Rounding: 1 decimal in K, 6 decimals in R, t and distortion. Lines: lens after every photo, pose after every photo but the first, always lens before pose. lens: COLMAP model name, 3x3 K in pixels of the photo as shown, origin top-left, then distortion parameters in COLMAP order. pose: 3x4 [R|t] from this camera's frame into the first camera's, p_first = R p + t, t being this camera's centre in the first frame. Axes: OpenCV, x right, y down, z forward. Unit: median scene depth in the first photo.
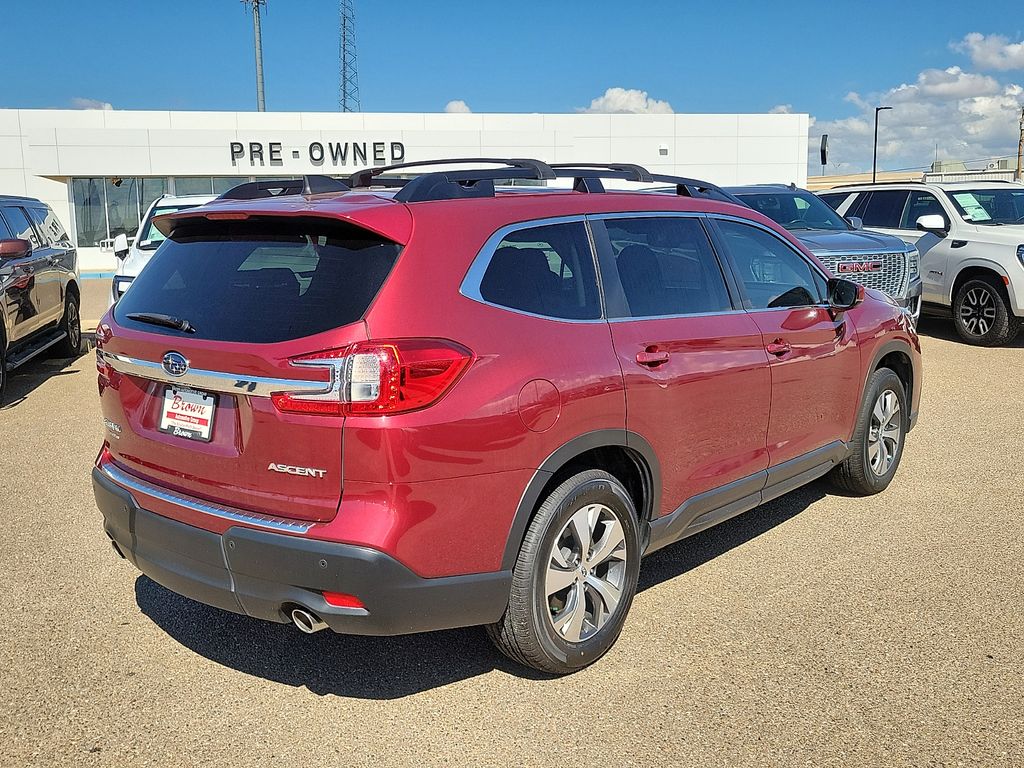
lens RADIAL K [[1007.0, 0, 503.6], [0, 1007.0, 385.8], [0, 0, 1]] dist [0.052812, 0.000000]
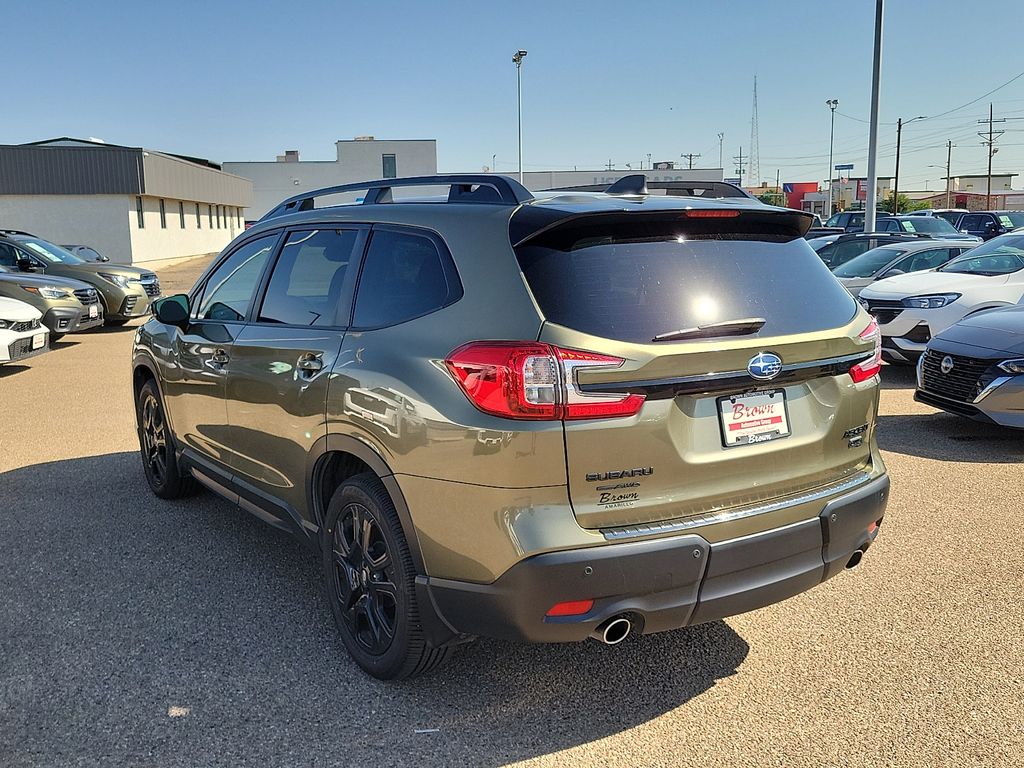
lens RADIAL K [[986.3, 0, 512.9], [0, 986.3, 390.6], [0, 0, 1]] dist [0.037722, 0.000000]
pose [[0.255471, -0.140255, 0.956589, -1.203725], [0.165982, 0.981094, 0.099520, -0.123232], [-0.952462, 0.133352, 0.273921, 0.912879]]
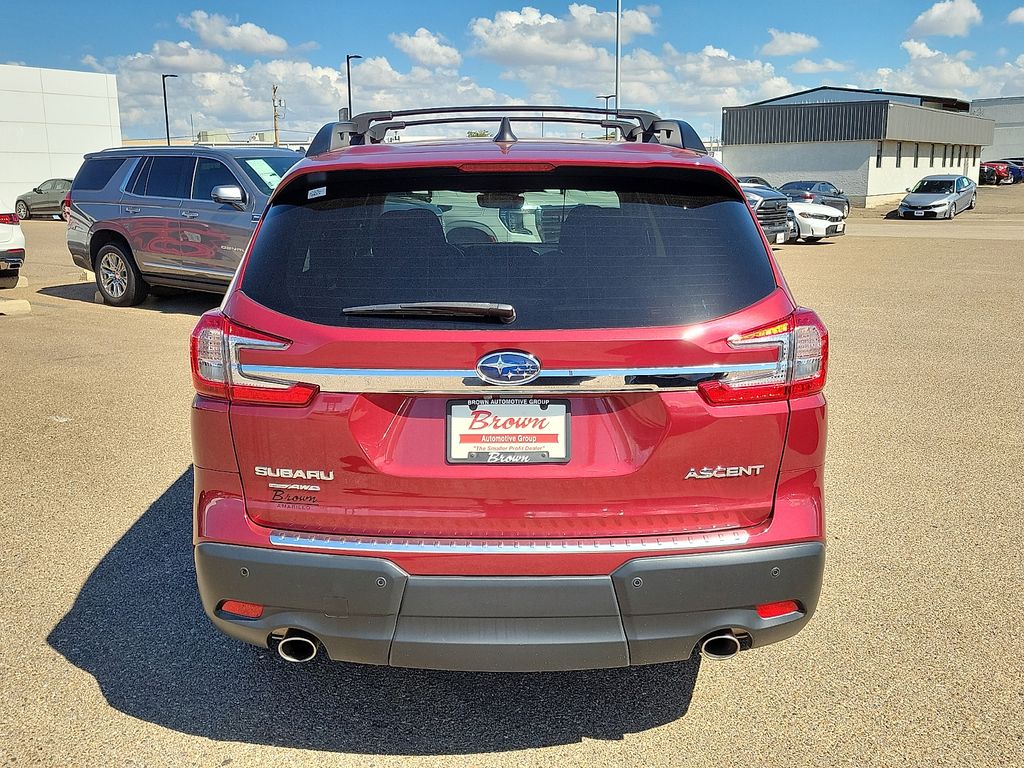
lens RADIAL K [[986.3, 0, 490.3], [0, 986.3, 386.1], [0, 0, 1]] dist [0.037722, 0.000000]
pose [[0.759240, -0.124785, 0.638735, -0.747300], [0.101168, 0.992145, 0.073575, -0.058279], [-0.642899, 0.008758, 0.765901, 0.428008]]
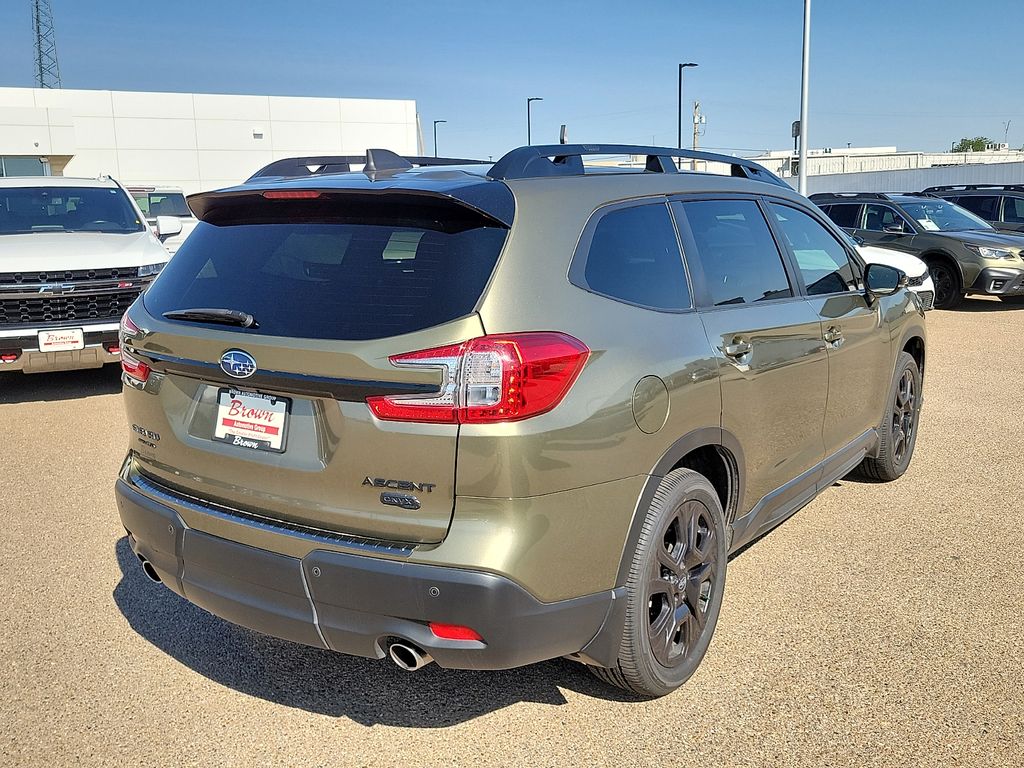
lens RADIAL K [[986.3, 0, 520.6], [0, 986.3, 375.0], [0, 0, 1]] dist [0.037722, 0.000000]
pose [[0.994781, -0.014428, 0.101009, -0.157945], [0.013427, 0.999854, 0.010584, -0.017029], [-0.101147, -0.009173, 0.994829, 0.120362]]
